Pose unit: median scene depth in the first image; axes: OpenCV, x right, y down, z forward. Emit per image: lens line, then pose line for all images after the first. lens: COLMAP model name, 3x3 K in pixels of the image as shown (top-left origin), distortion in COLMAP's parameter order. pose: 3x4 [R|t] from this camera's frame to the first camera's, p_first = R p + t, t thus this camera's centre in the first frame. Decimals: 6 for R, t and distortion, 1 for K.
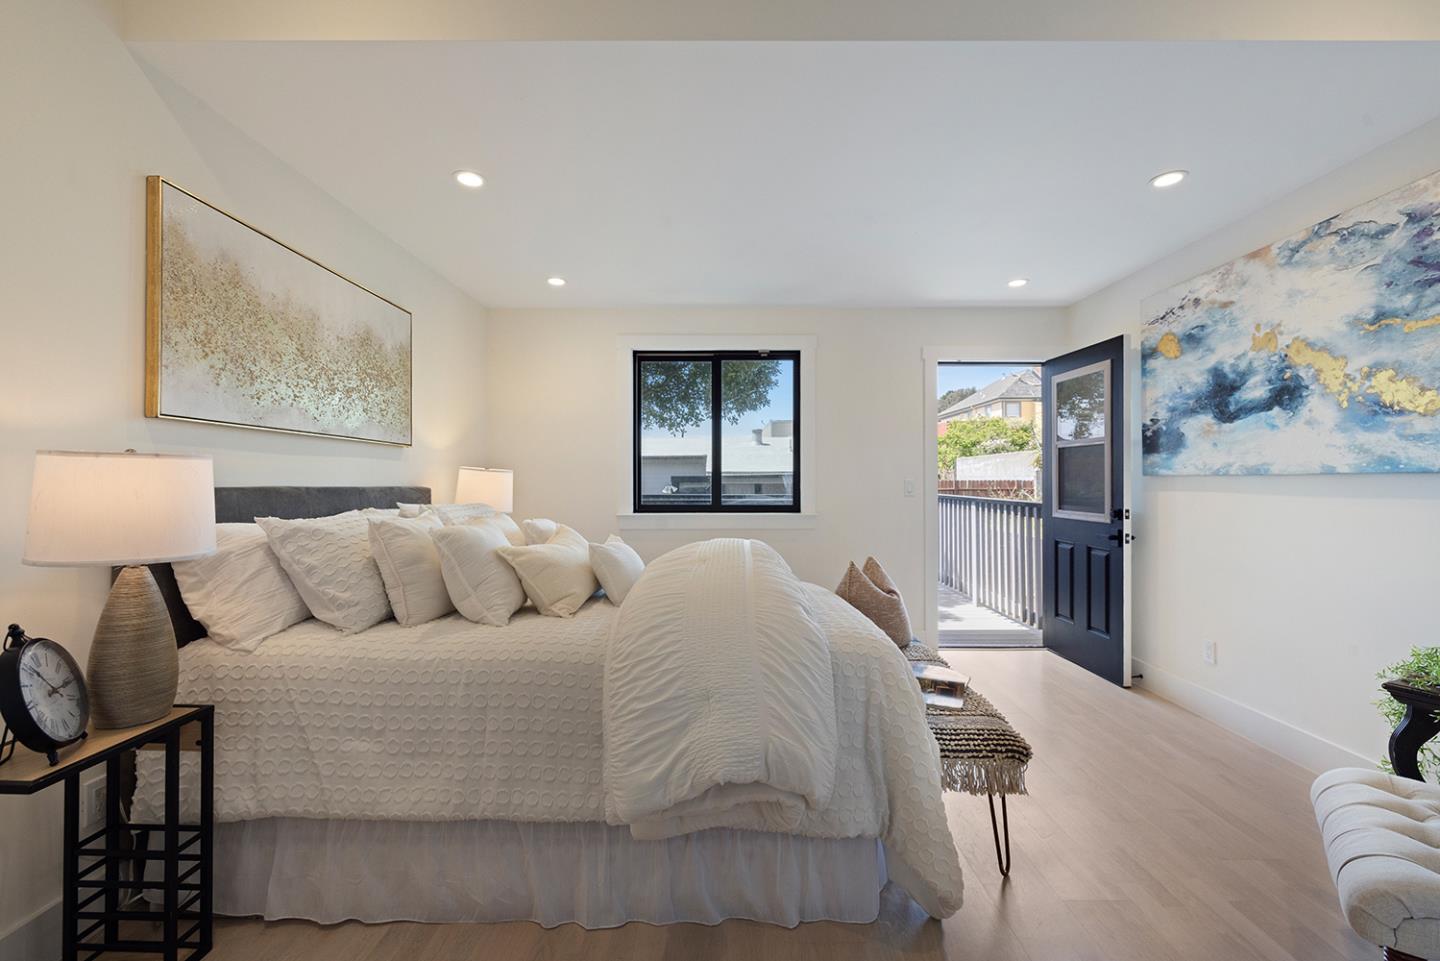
lens RADIAL K [[628.2, 0, 717.3], [0, 628.2, 469.9], [0, 0, 1]] dist [-0.001751, -0.000140]
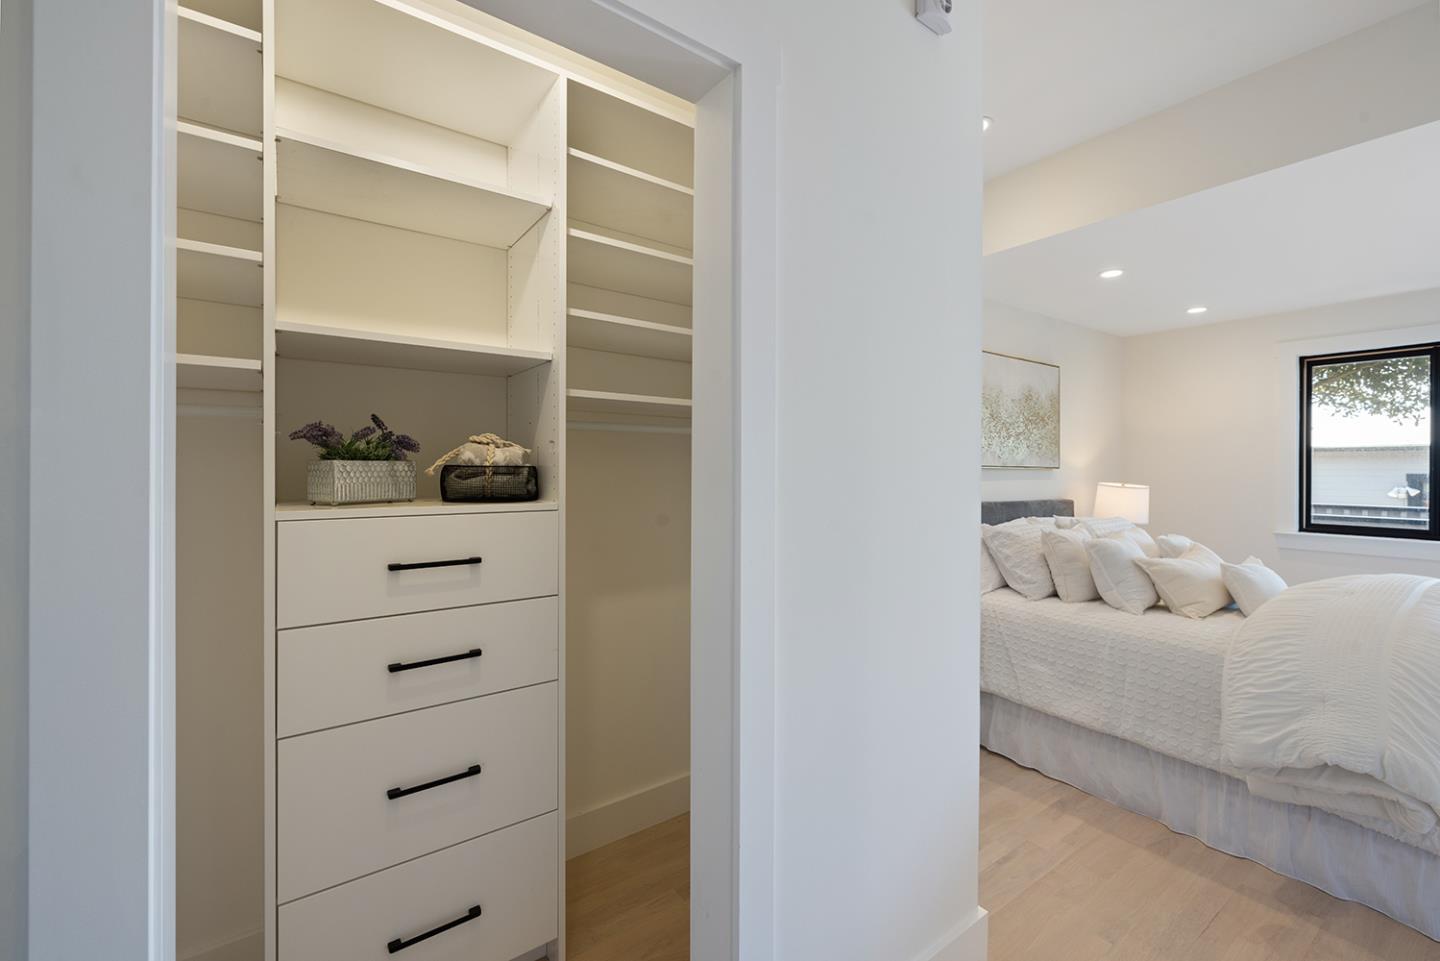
lens RADIAL K [[628.2, 0, 715.0], [0, 628.2, 460.2], [0, 0, 1]] dist [-0.001751, -0.000140]
pose [[0.604938, 0.005532, -0.796253, 0.220516], [-0.000532, 0.999978, 0.006543, -0.115627], [0.796272, -0.003534, 0.604928, -0.661090]]
